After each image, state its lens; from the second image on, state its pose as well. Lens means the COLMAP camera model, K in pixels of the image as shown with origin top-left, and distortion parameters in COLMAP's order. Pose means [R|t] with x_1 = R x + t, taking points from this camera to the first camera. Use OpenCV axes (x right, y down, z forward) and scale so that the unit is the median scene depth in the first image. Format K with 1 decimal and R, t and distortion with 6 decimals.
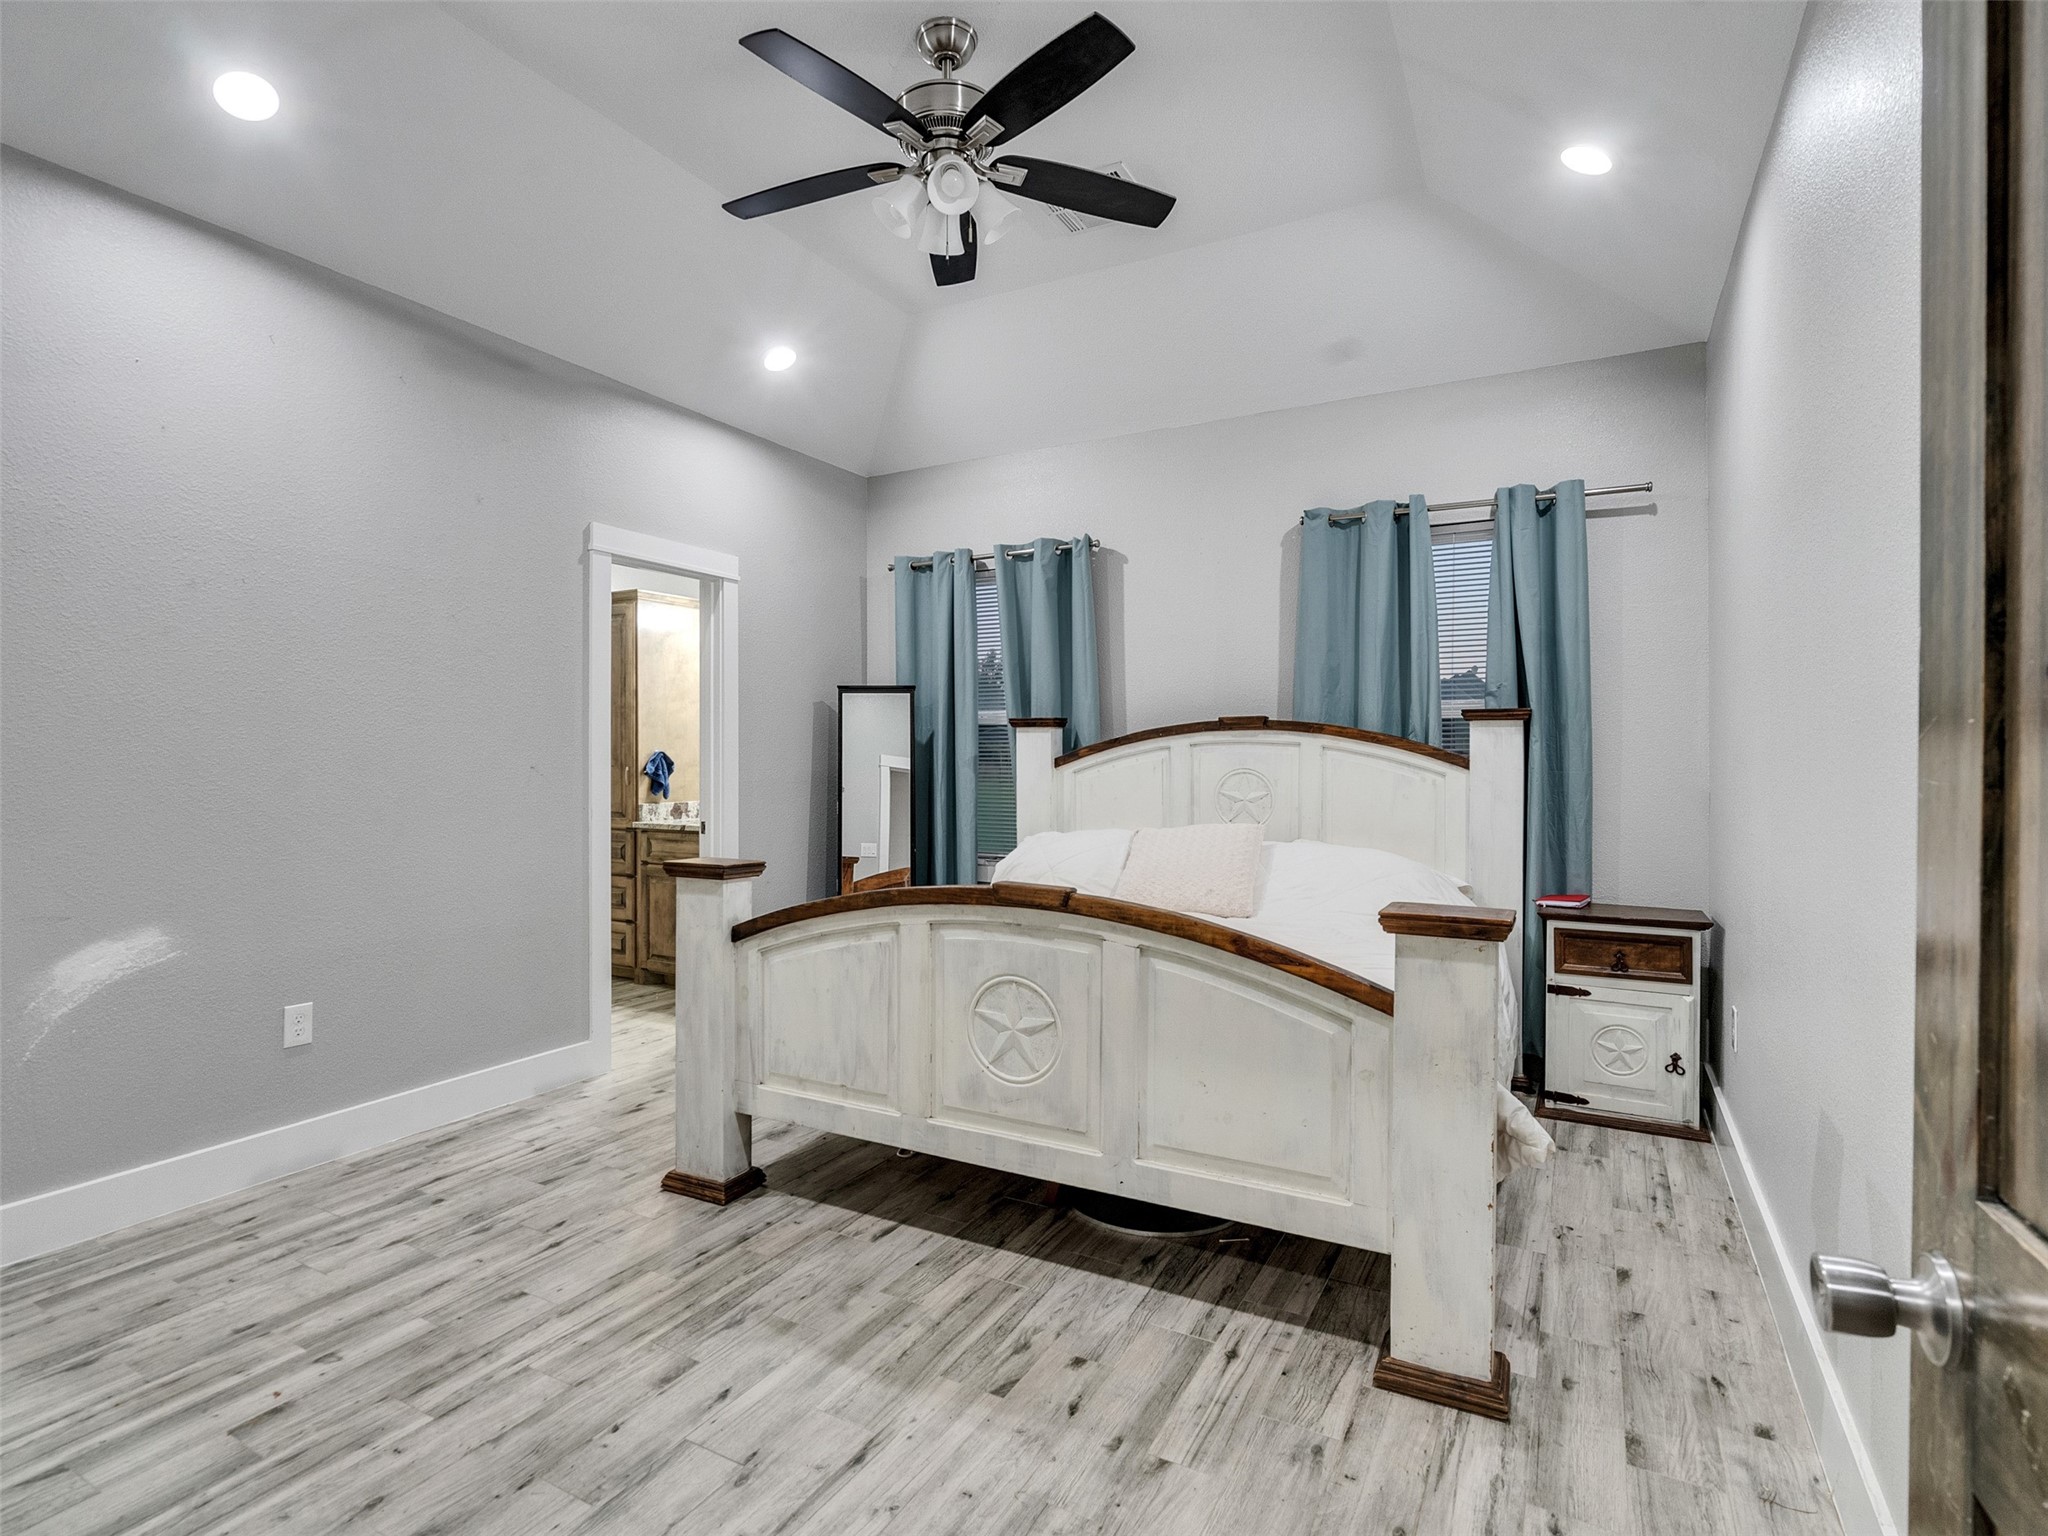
lens RADIAL K [[1041.9, 0, 1002.0], [0, 1041.9, 766.2], [0, 0, 1]] dist [-0.005965, 0.002809]
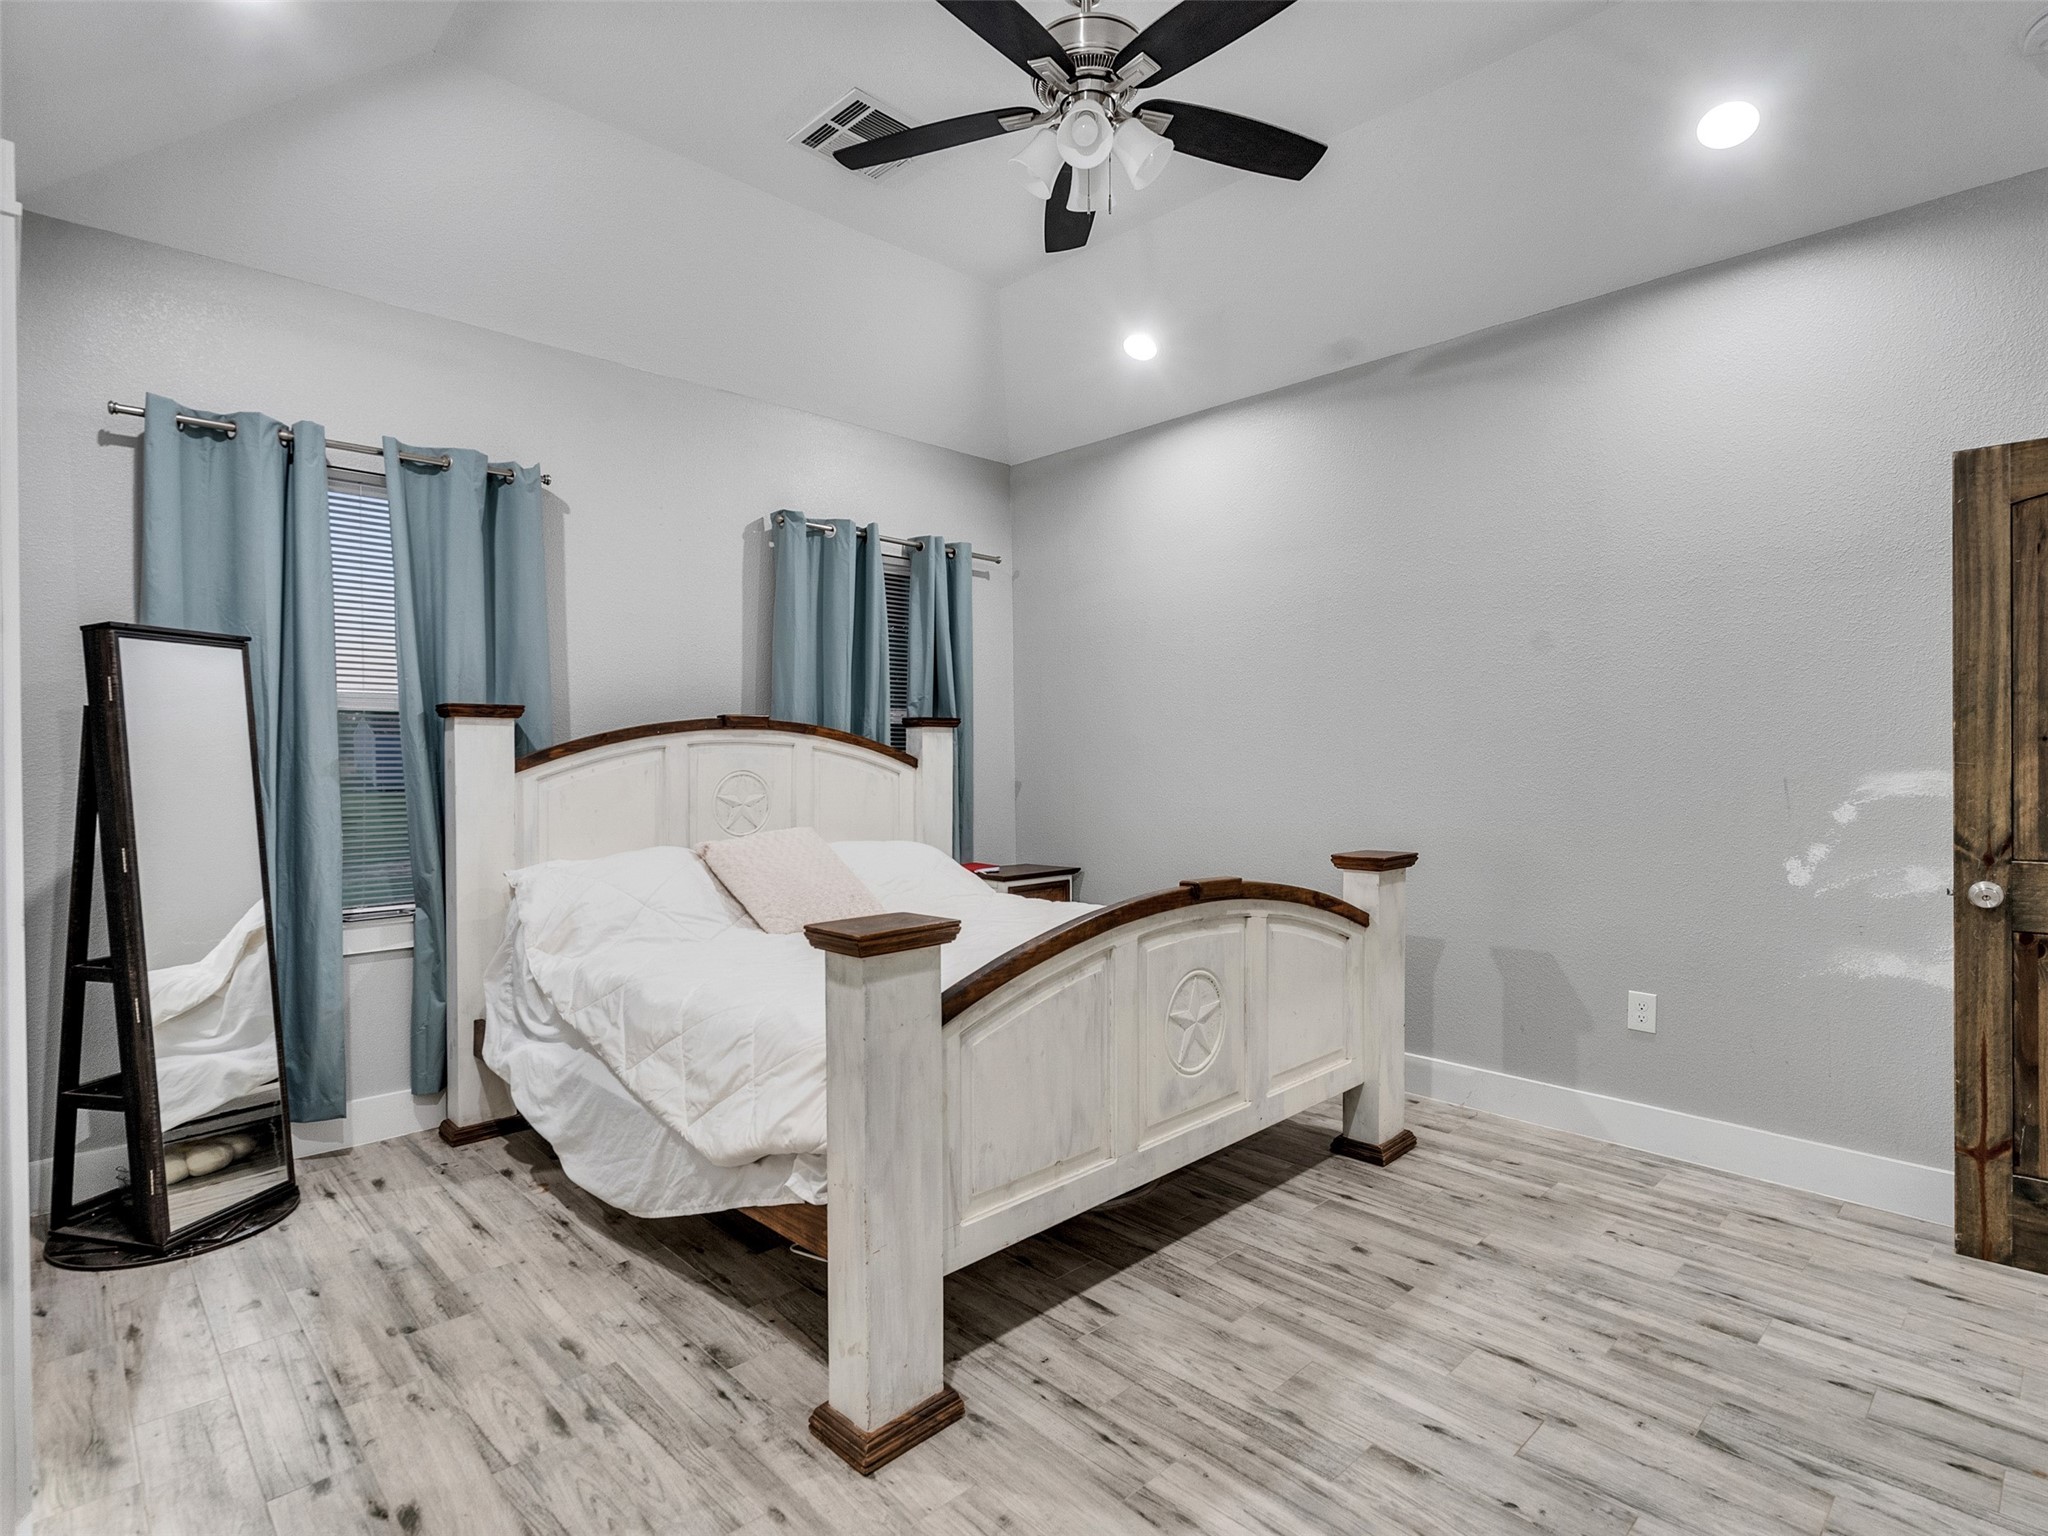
lens RADIAL K [[1041.9, 0, 1002.0], [0, 1041.9, 766.2], [0, 0, 1]] dist [-0.005965, 0.002809]
pose [[0.297212, -0.011853, 0.954738, -0.645240], [0.010720, 0.999901, 0.009077, -0.008295], [-0.954751, 0.007537, 0.297310, 0.545545]]
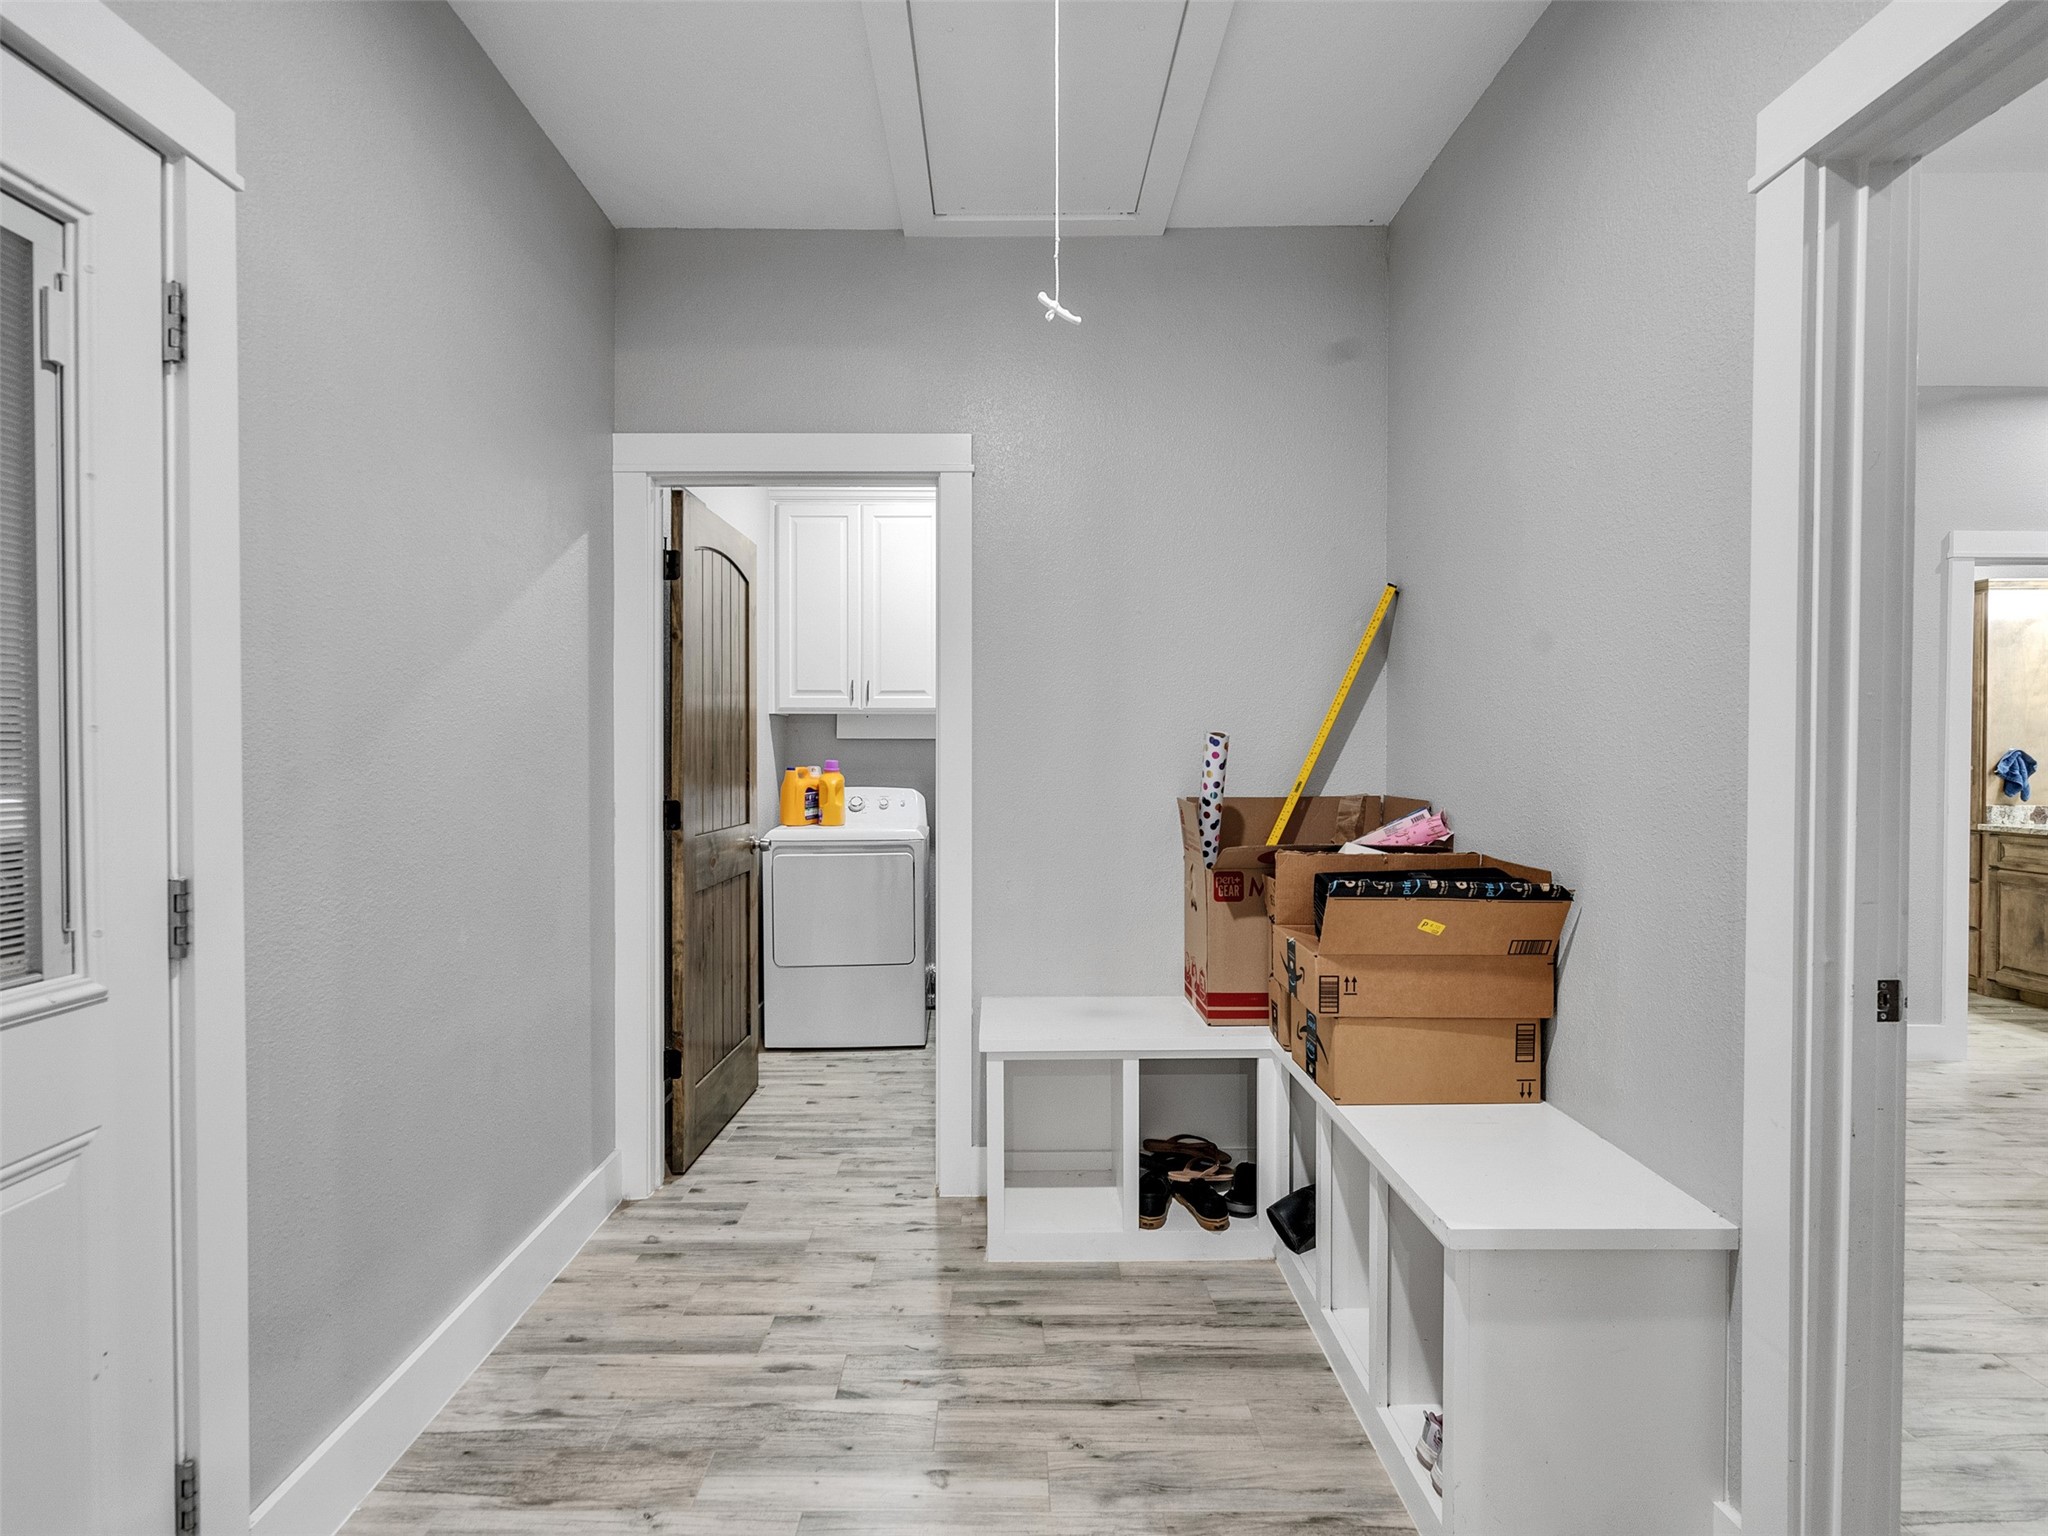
lens RADIAL K [[1041.9, 0, 1002.0], [0, 1041.9, 766.2], [0, 0, 1]] dist [-0.005965, 0.002809]
pose [[0.488854, 0.010420, -0.872303, 0.052258], [-0.009173, 0.999935, 0.006804, 0.003536], [0.872318, 0.004675, 0.488917, -0.343050]]
